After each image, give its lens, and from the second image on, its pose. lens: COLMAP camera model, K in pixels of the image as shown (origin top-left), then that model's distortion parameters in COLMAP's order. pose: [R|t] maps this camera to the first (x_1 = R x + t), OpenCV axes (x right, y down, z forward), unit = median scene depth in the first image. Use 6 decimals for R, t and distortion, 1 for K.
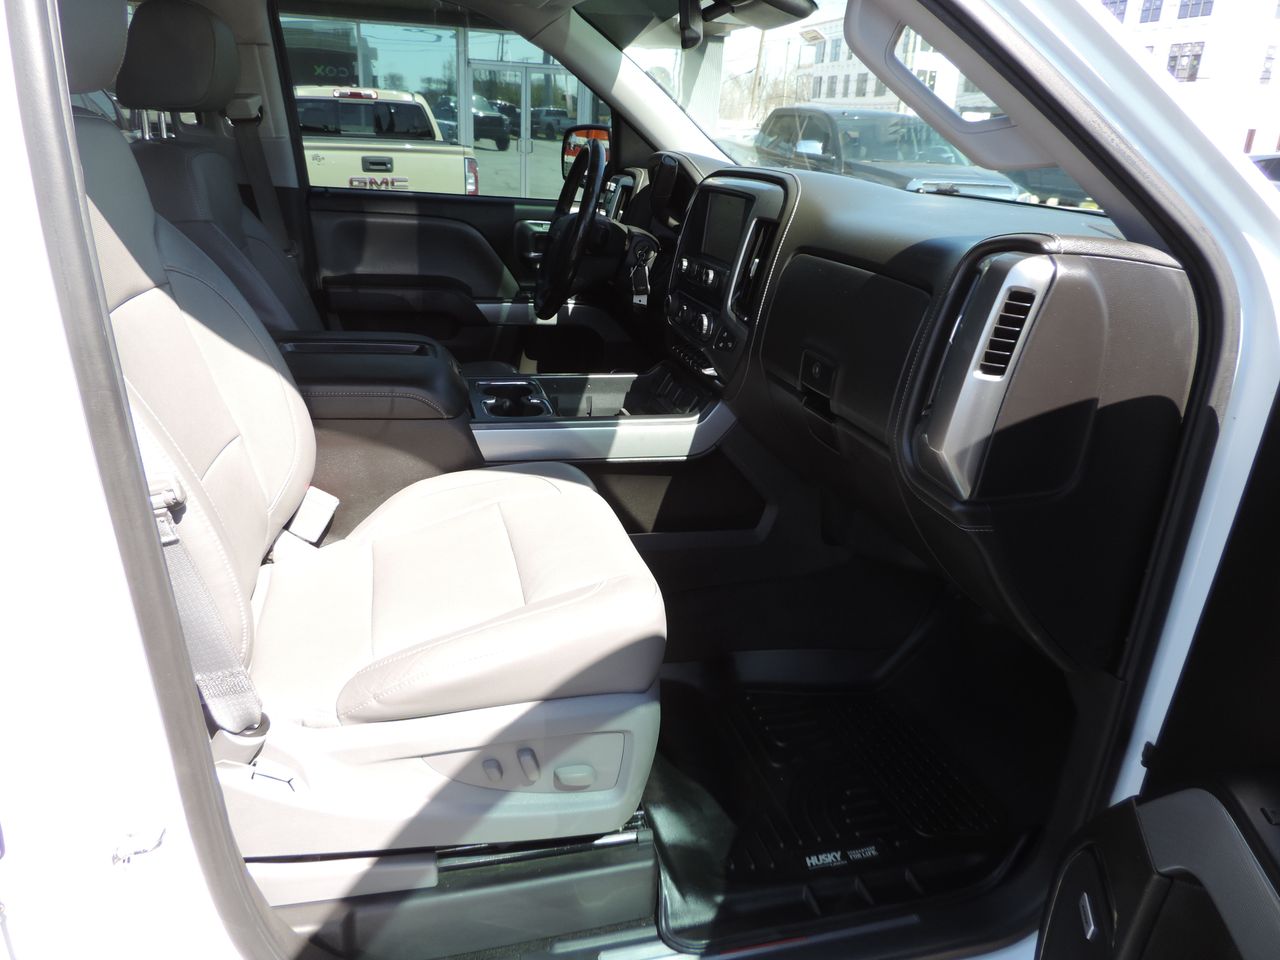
lens RADIAL K [[902.5, 0, 645.6], [0, 902.5, 477.4], [0, 0, 1]] dist [-0.021844, 0.008666]
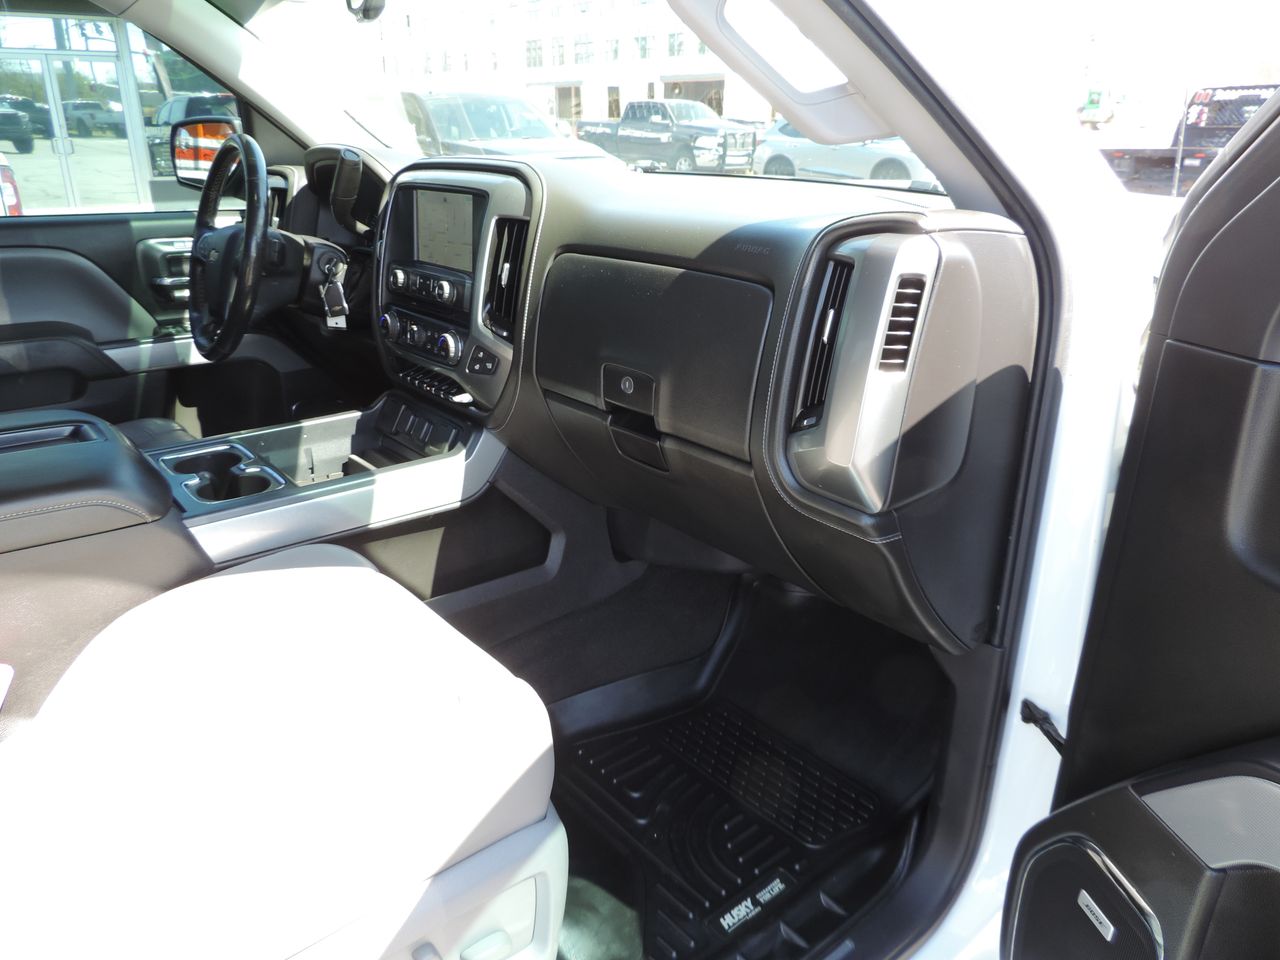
lens RADIAL K [[902.5, 0, 639.2], [0, 902.5, 476.7], [0, 0, 1]] dist [-0.021844, 0.008666]
pose [[0.907641, -0.193755, 0.372354, -0.113367], [0.186668, 0.980861, 0.055376, -0.061387], [-0.375957, 0.019245, 0.926437, 0.145849]]
